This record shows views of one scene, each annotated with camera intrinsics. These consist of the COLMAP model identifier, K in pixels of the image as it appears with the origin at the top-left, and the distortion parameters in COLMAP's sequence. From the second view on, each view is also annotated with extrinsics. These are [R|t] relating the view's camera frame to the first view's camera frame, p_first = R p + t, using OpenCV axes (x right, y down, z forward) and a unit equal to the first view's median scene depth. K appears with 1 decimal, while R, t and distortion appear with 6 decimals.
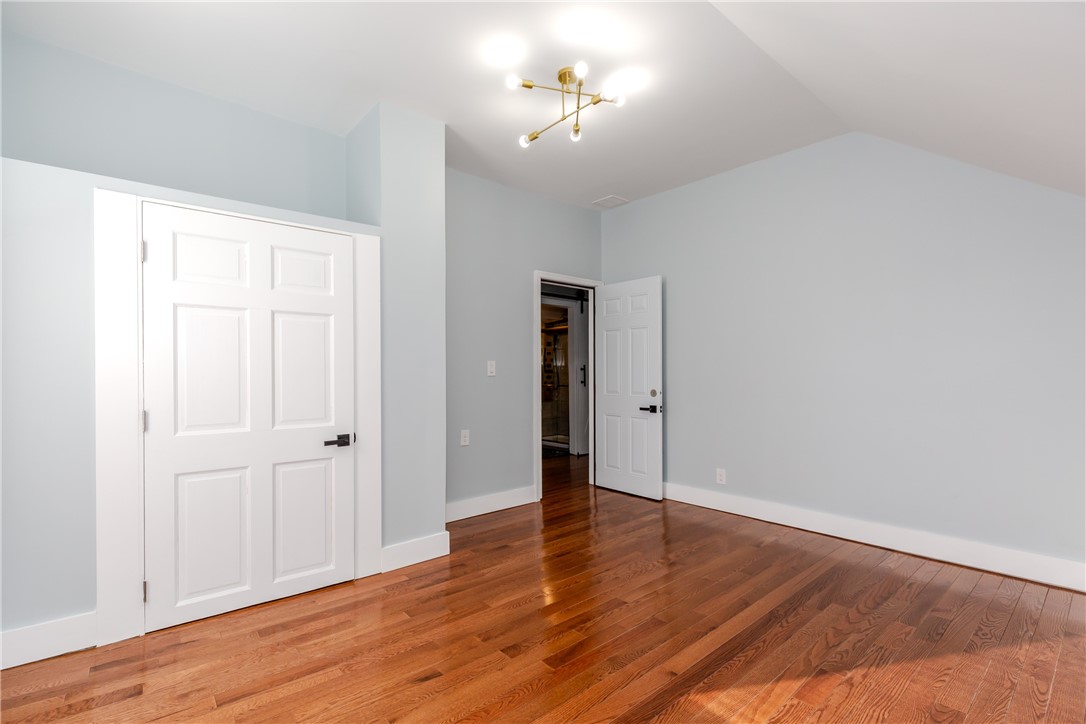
lens RADIAL K [[490.6, 0, 544.3], [0, 490.6, 370.9], [0, 0, 1]] dist [0.005431, -0.001129]
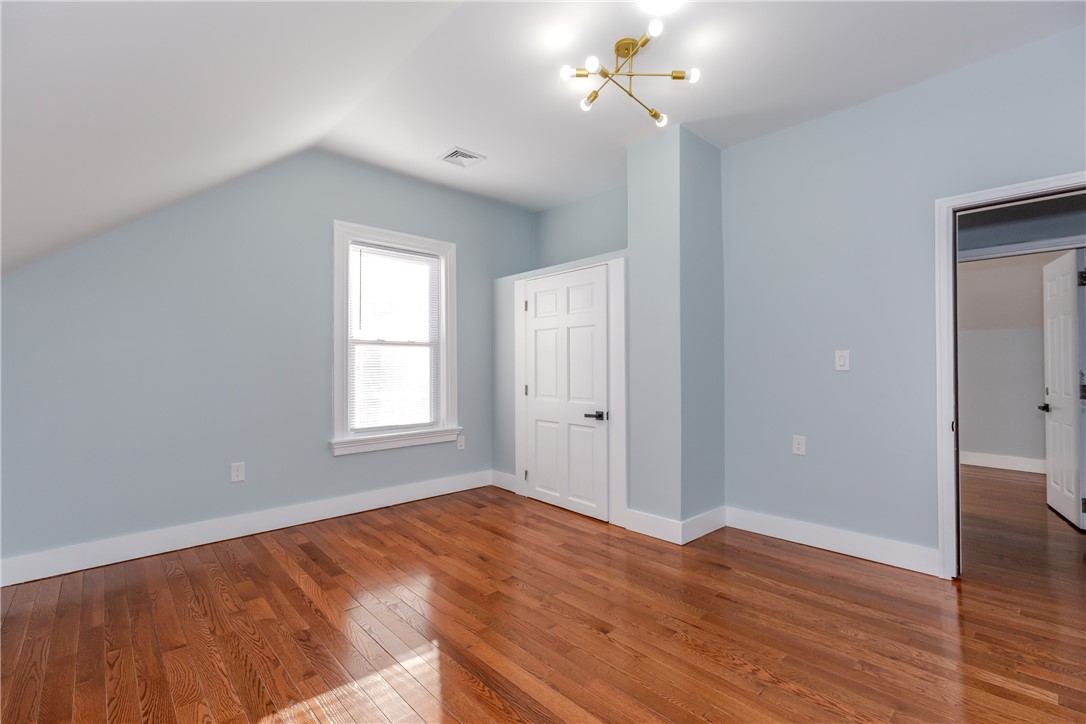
lens RADIAL K [[490.6, 0, 539.0], [0, 490.6, 362.3], [0, 0, 1]] dist [0.005431, -0.001129]
pose [[0.038822, -0.000353, -0.999246, 1.030294], [0.007824, 0.999969, -0.000049, -0.010452], [0.999216, -0.007816, 0.038824, 0.846325]]
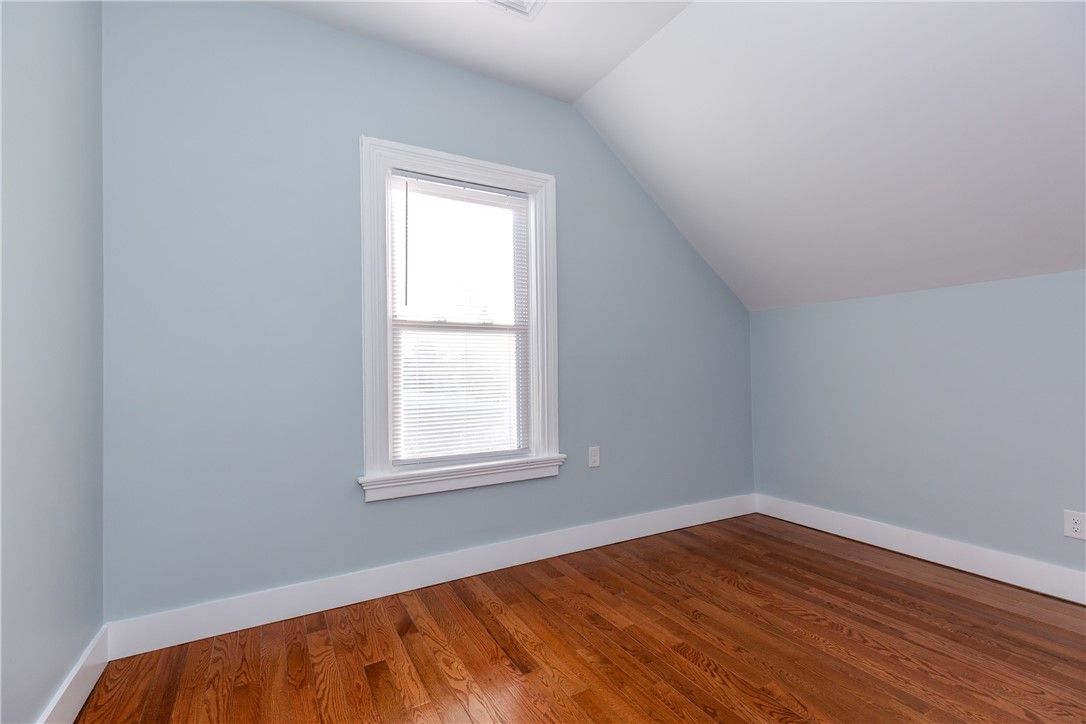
lens RADIAL K [[490.6, 0, 544.1], [0, 490.6, 364.8], [0, 0, 1]] dist [0.005431, -0.001129]
pose [[-0.184605, 0.000924, -0.982812, 0.390730], [0.014298, 0.999896, -0.001745, 0.008642], [0.982709, -0.014374, -0.184599, 0.802928]]
